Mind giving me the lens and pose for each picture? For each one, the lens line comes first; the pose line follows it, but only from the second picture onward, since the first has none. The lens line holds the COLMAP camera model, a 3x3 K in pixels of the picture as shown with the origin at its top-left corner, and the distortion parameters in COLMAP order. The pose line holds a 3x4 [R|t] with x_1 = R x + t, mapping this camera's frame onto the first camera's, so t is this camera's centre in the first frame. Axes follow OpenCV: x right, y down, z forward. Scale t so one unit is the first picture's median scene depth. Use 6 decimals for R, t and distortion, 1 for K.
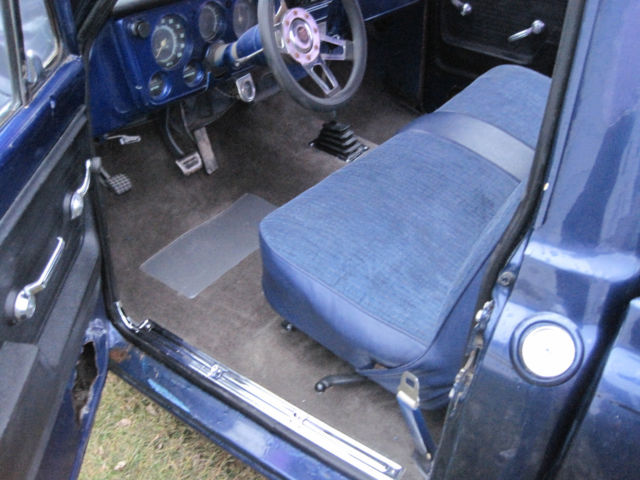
lens RADIAL K [[668.6, 0, 318.4], [0, 668.6, 238.9], [0, 0, 1]] dist [-0.126782, 0.000000]
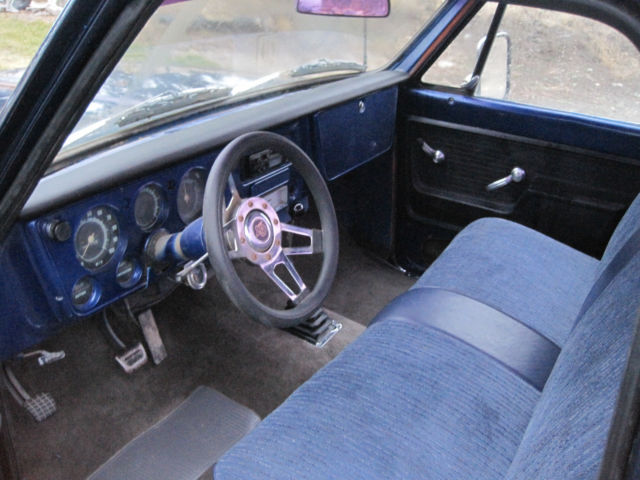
lens RADIAL K [[668.6, 0, 321.5], [0, 668.6, 240.8], [0, 0, 1]] dist [-0.126782, 0.000000]
pose [[0.997628, -0.031980, 0.060957, 0.000557], [0.041367, 0.986323, -0.159548, -0.144244], [-0.055021, 0.161691, 0.985306, 0.165852]]
